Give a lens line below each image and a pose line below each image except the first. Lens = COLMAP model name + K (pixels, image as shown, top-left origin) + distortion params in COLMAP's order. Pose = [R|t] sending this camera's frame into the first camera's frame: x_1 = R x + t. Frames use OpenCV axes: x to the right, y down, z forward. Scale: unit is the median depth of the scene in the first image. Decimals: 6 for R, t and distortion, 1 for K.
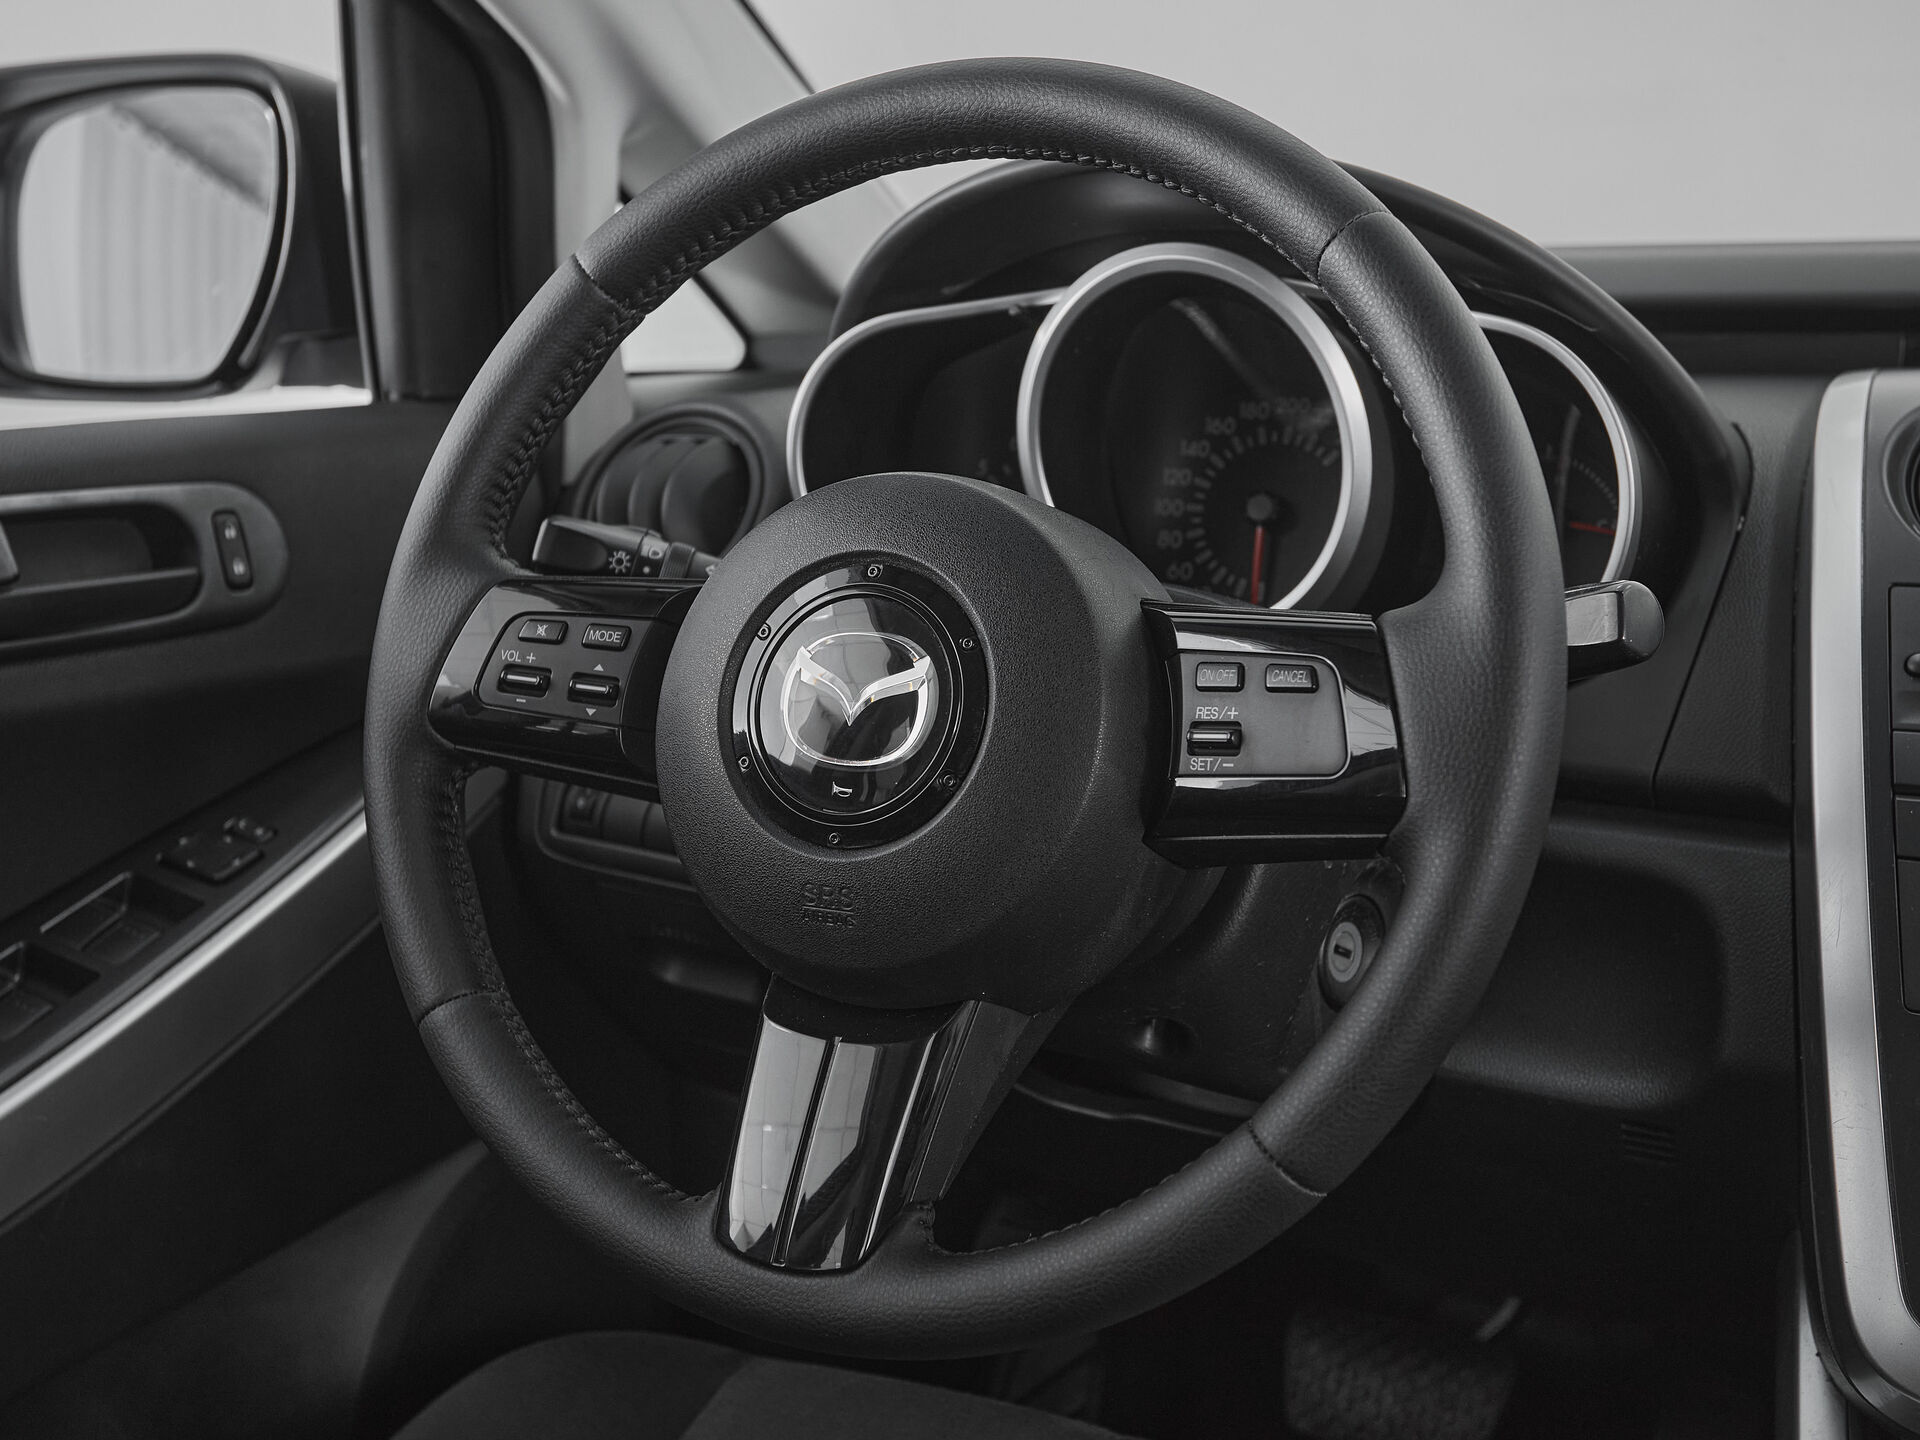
lens RADIAL K [[2082.9, 0, 922.7], [0, 2082.9, 718.6], [0, 0, 1]] dist [-0.009618, 0.000000]
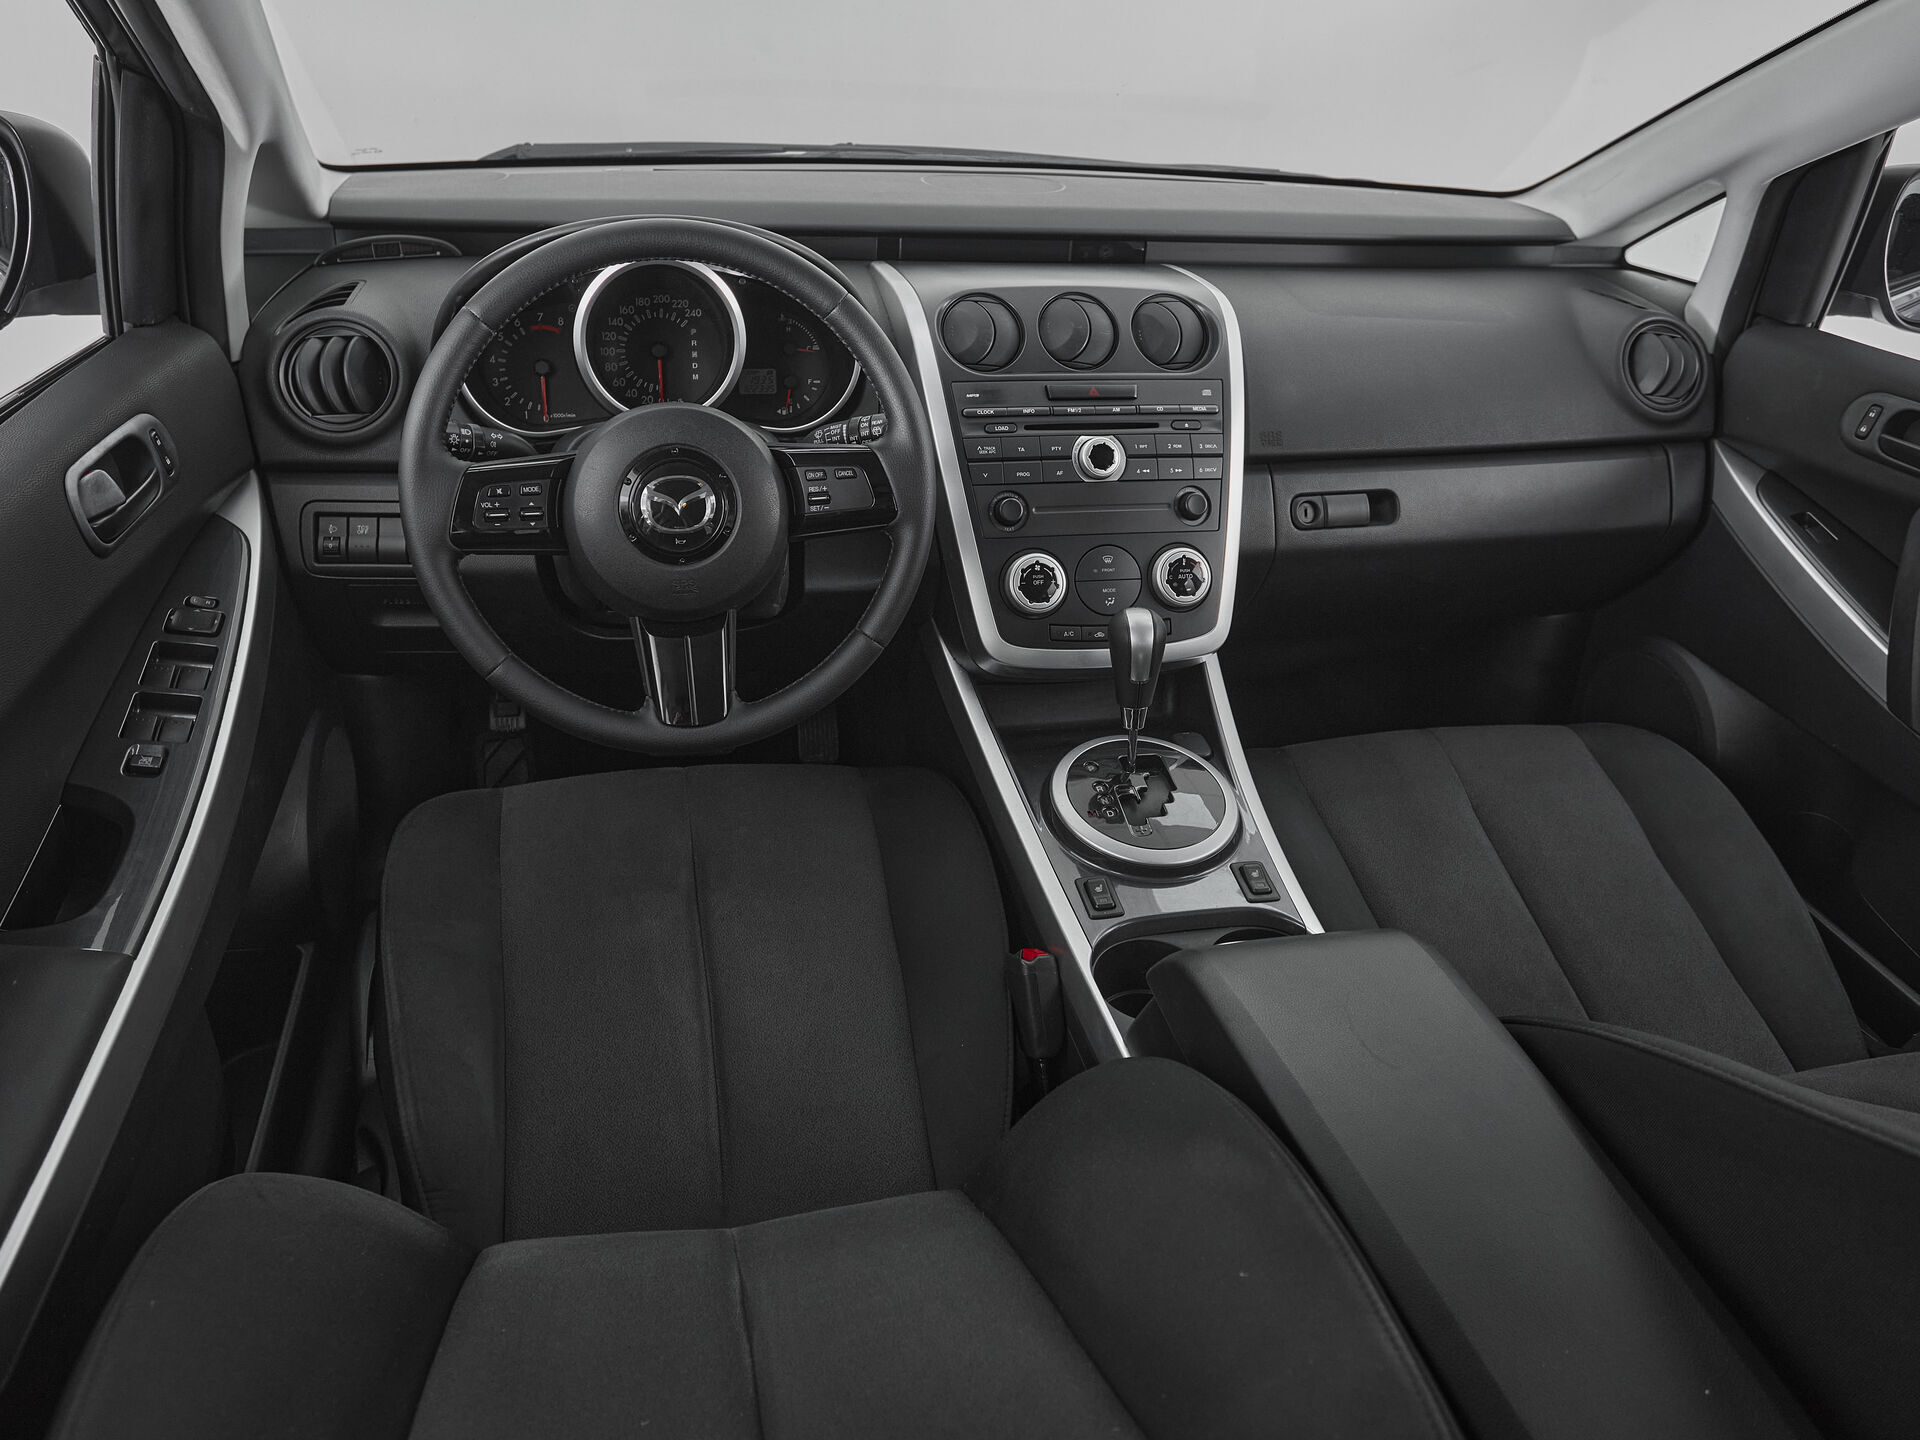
lens RADIAL K [[1401.0, 0, 958.8], [0, 1401.0, 708.3], [0, 0, 1]] dist [-0.048233, 0.017301]
pose [[0.754673, -0.271651, 0.597222, -0.763955], [0.078784, 0.941193, 0.328555, -0.274073], [-0.651353, -0.200900, 0.731695, -0.445738]]
